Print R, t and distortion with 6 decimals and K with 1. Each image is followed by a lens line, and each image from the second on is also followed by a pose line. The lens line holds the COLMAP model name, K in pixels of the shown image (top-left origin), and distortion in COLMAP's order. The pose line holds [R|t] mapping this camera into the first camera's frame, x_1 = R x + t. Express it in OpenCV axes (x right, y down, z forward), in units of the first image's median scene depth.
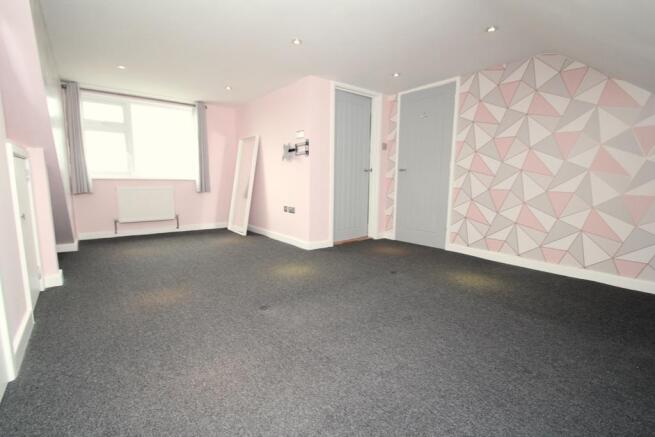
lens RADIAL K [[304.3, 0, 330.7], [0, 304.3, 219.5], [0, 0, 1]] dist [-0.001000, -0.004687]
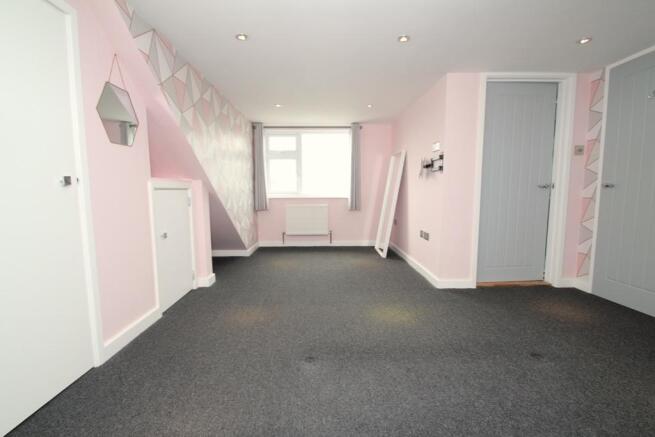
lens RADIAL K [[304.3, 0, 326.5], [0, 304.3, 220.6], [0, 0, 1]] dist [-0.001000, -0.004687]
pose [[0.798318, 0.046100, -0.600469, 0.146651], [-0.066035, 0.997755, -0.011192, -0.044036], [0.598605, 0.048586, 0.799570, 0.149607]]
